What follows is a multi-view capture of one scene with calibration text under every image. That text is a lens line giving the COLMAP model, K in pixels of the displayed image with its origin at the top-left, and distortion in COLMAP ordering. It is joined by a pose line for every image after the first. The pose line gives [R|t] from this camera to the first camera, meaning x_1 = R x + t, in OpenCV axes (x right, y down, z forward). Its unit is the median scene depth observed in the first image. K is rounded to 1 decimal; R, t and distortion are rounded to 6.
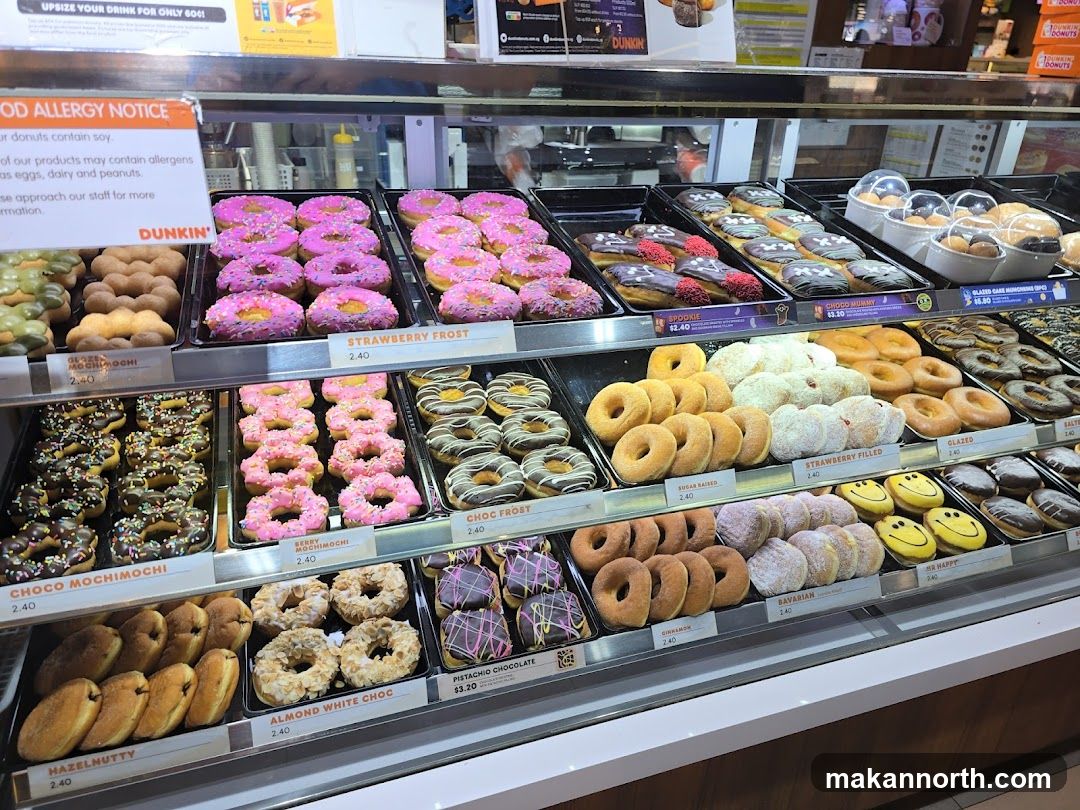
lens RADIAL K [[800.9, 0, 540.0], [0, 800.9, 405.0], [0, 0, 1]] dist [0.005793, 0.001296]
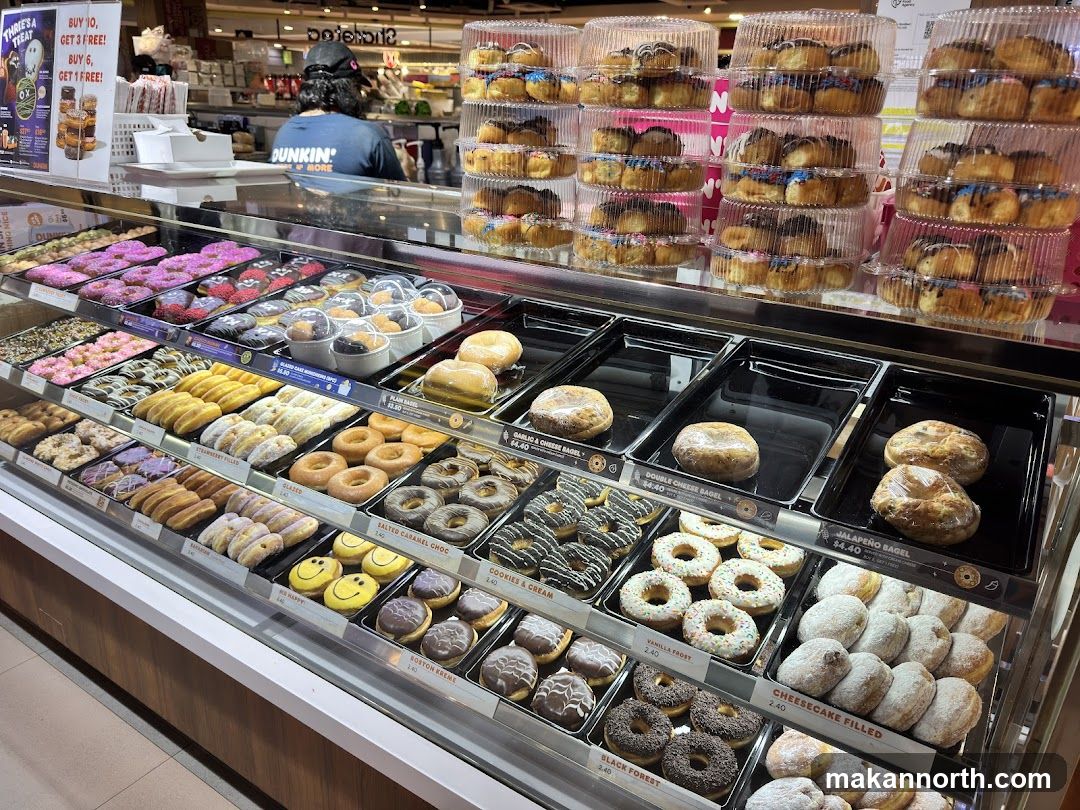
lens RADIAL K [[723.7, 0, 540.0], [0, 723.7, 405.0], [0, 0, 1]] dist [-0.003004, -0.001031]
pose [[0.616440, 0.254413, -0.745168, 1.661983], [-0.385476, 0.922710, -0.003856, -0.230923], [0.686593, 0.289622, 0.666866, 0.511207]]
